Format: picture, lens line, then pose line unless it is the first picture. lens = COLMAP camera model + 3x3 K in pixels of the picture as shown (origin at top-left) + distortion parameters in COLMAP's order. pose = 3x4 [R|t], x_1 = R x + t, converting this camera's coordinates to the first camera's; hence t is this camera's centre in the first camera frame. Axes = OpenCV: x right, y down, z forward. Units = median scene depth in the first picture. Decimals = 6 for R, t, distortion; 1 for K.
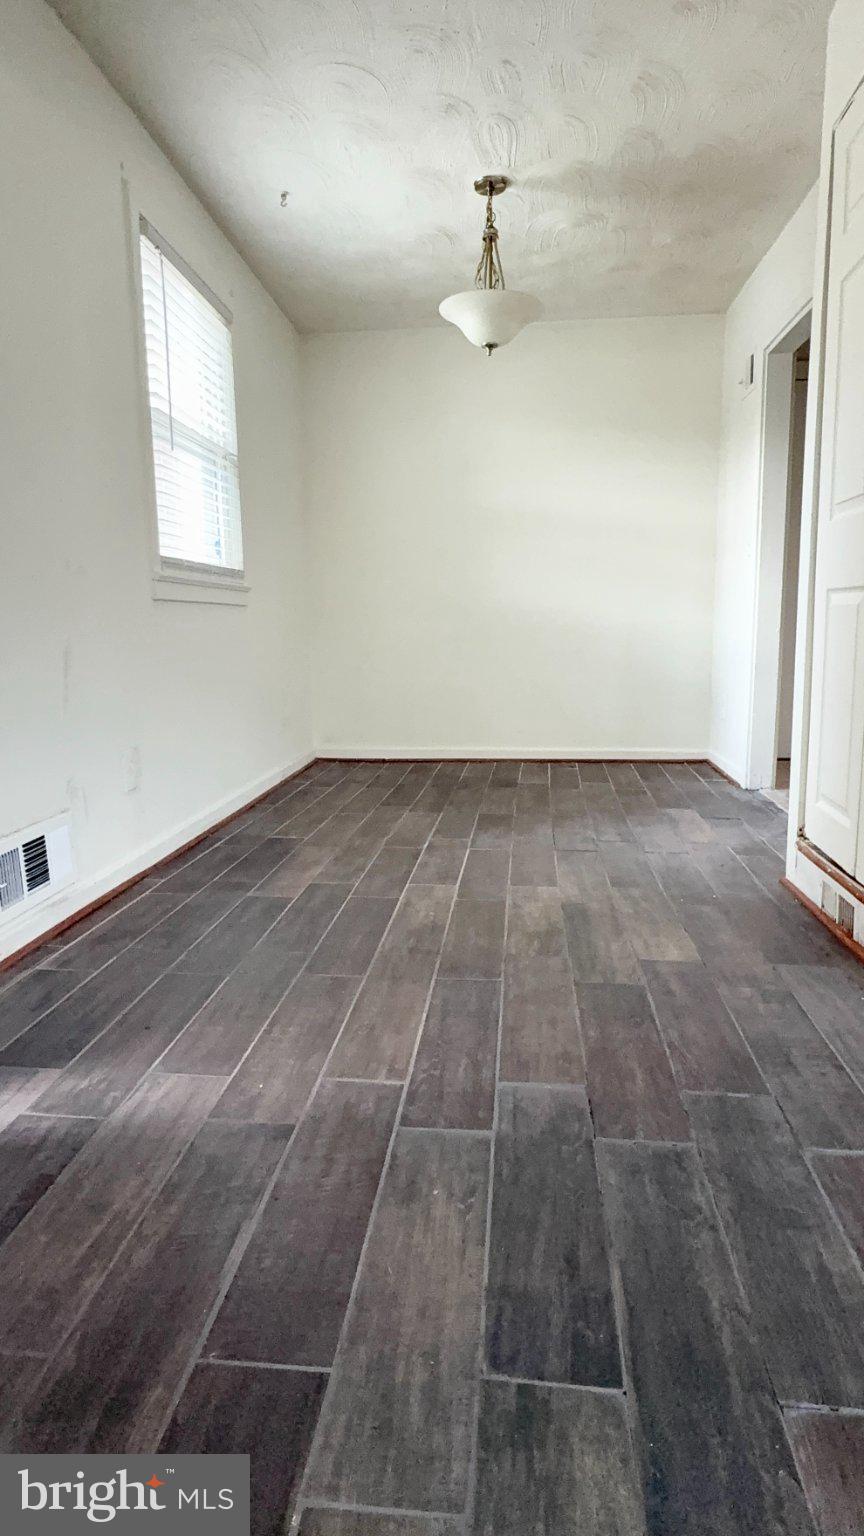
lens RADIAL K [[860.5, 0, 432.0], [0, 860.5, 768.0], [0, 0, 1]] dist [-0.000649, 0.001893]
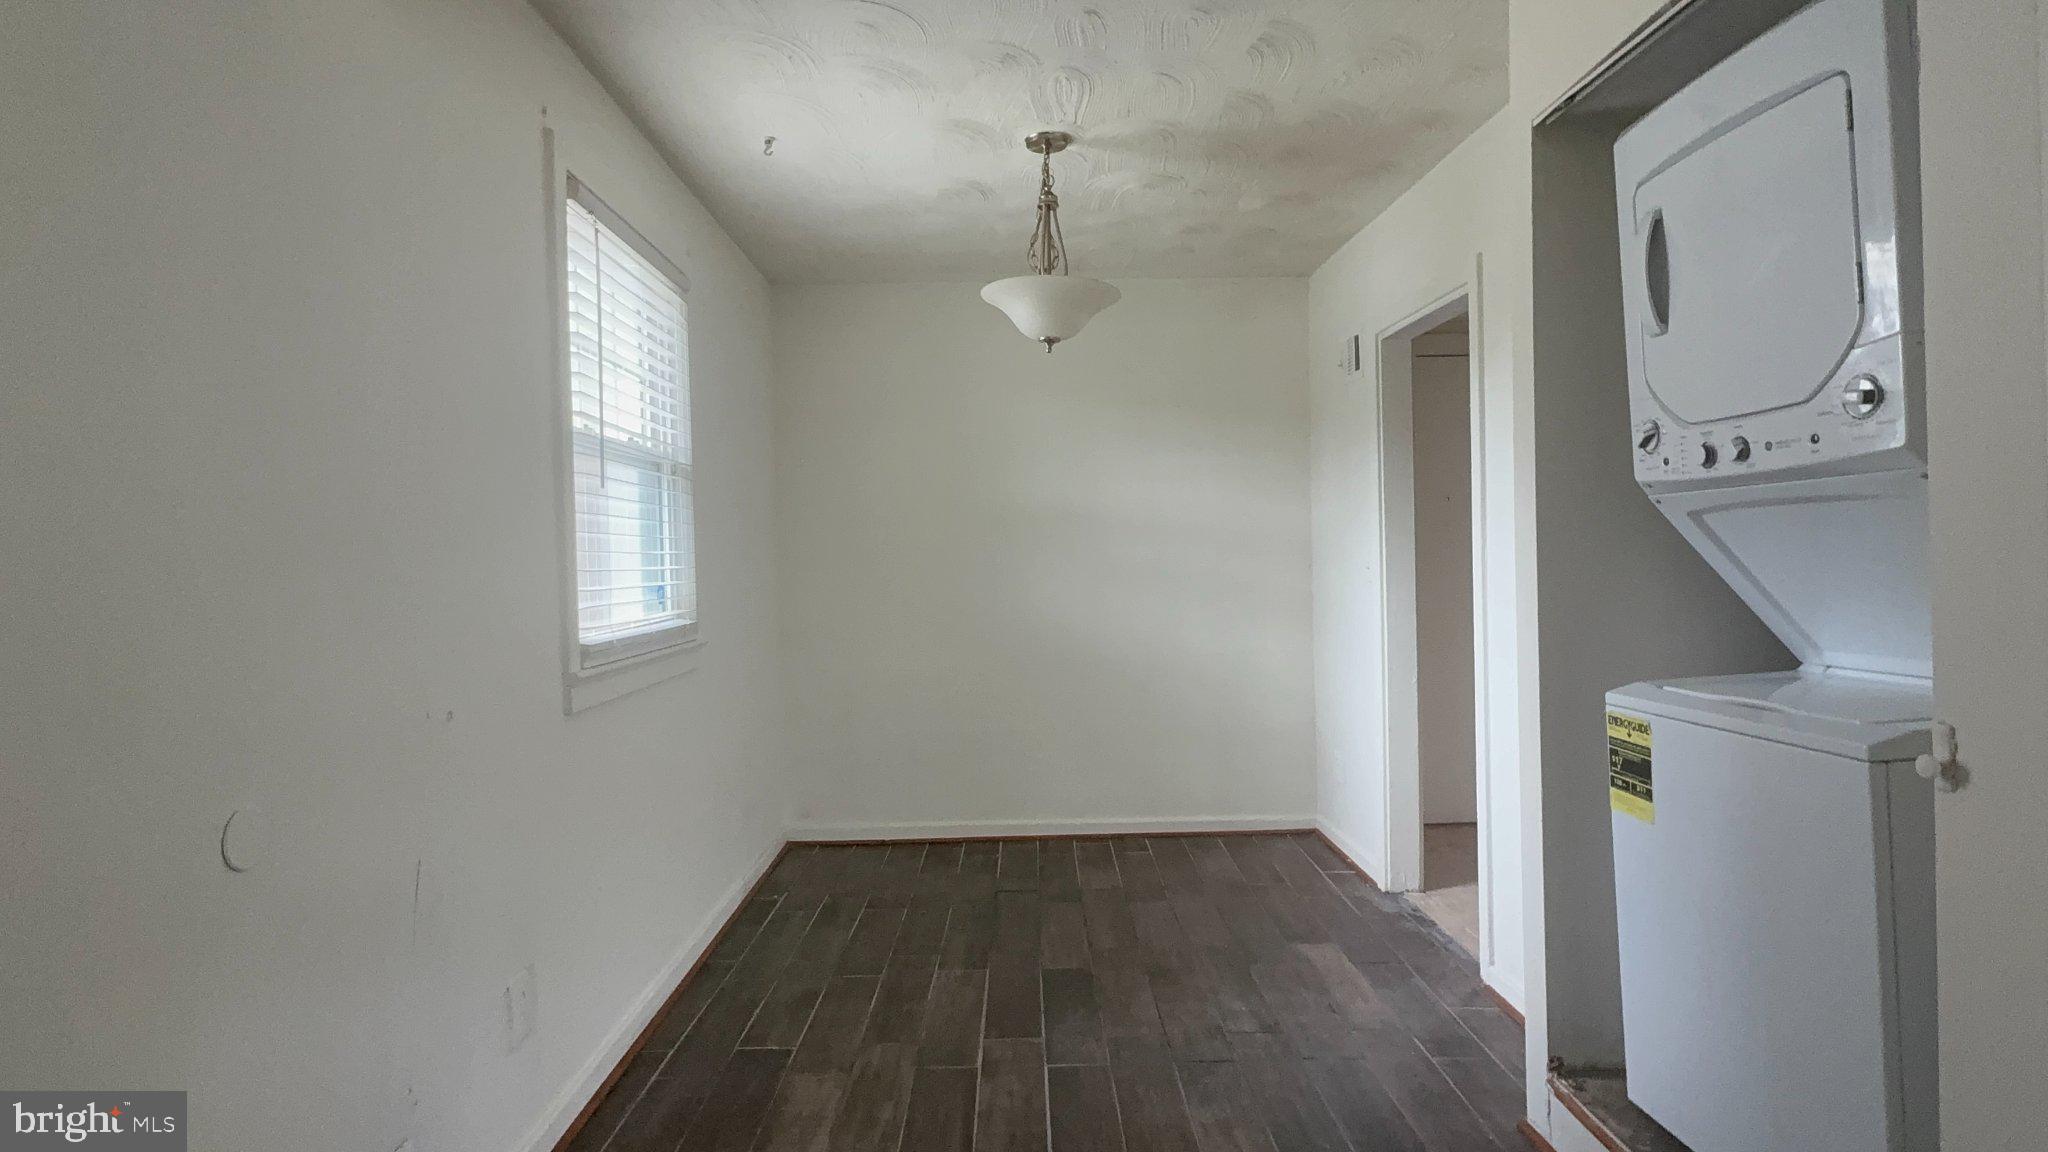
lens RADIAL K [[1044.5, 0, 1024.0], [0, 1044.5, 576.0], [0, 0, 1]] dist [0.003481, 0.000309]
pose [[0.992842, -0.009367, 0.119069, -0.065689], [0.026587, 0.989239, -0.143871, -0.162664], [-0.116440, 0.146006, 0.982407, 0.147101]]
